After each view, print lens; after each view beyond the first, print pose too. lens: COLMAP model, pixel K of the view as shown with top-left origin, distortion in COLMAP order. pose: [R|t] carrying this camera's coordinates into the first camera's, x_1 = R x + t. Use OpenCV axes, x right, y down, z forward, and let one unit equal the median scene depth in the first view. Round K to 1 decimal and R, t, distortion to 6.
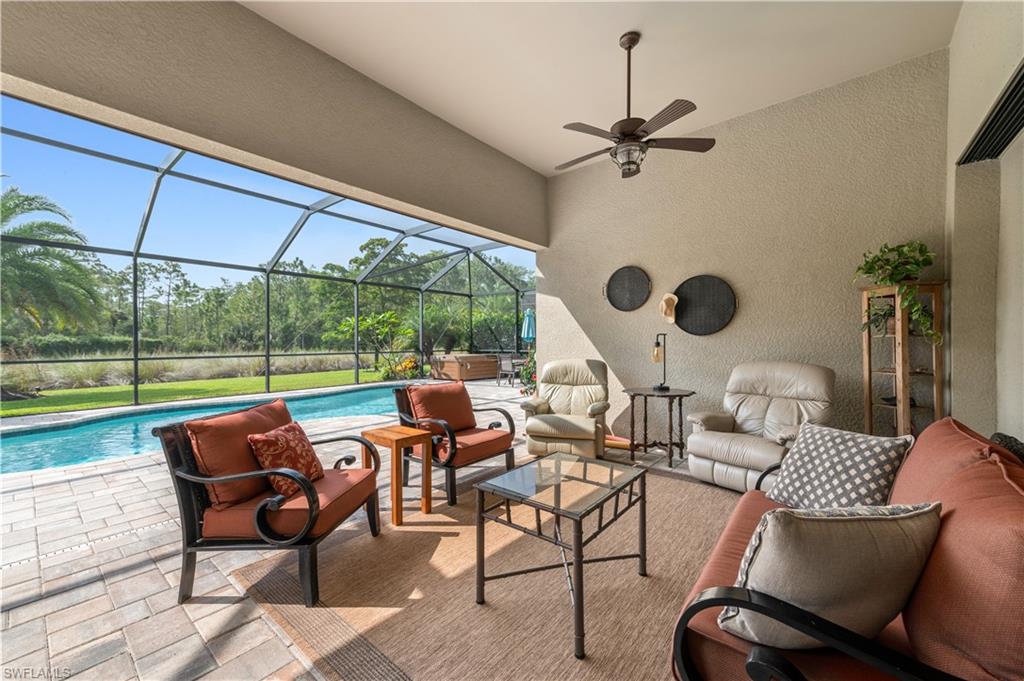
lens RADIAL K [[404.4, 0, 513.2], [0, 404.4, 339.2], [0, 0, 1]] dist [0.023955, 0.000190]
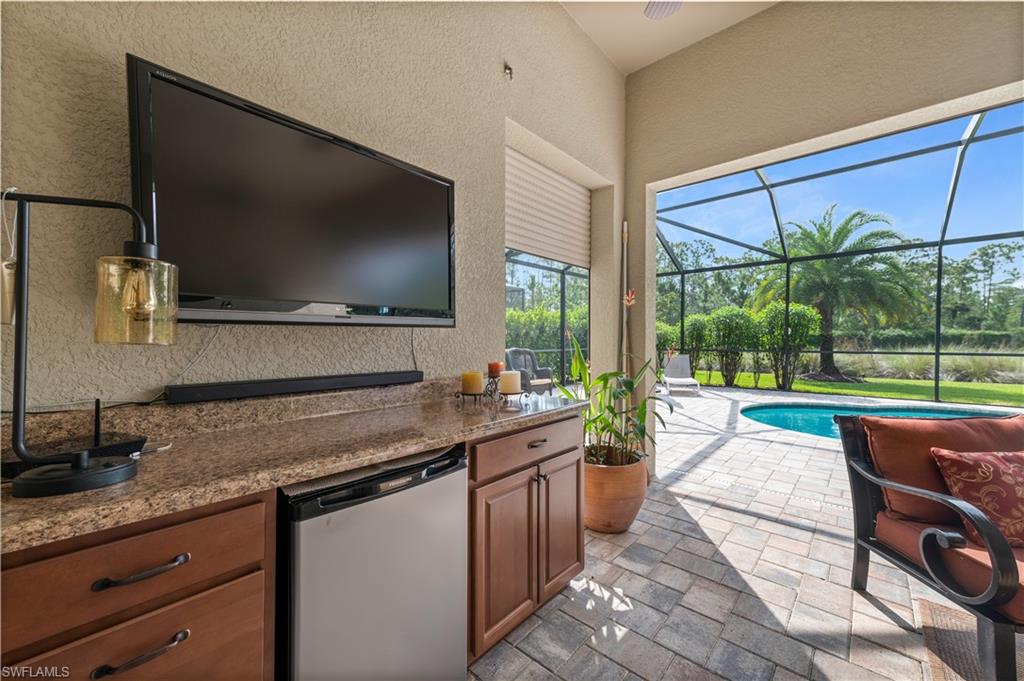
lens RADIAL K [[404.4, 0, 513.3], [0, 404.4, 340.7], [0, 0, 1]] dist [0.023955, 0.000190]
pose [[-0.044501, 0.009210, -0.998967, 0.231785], [0.010788, 0.999904, 0.008738, -0.001990], [0.998951, -0.010388, -0.044596, 0.173891]]
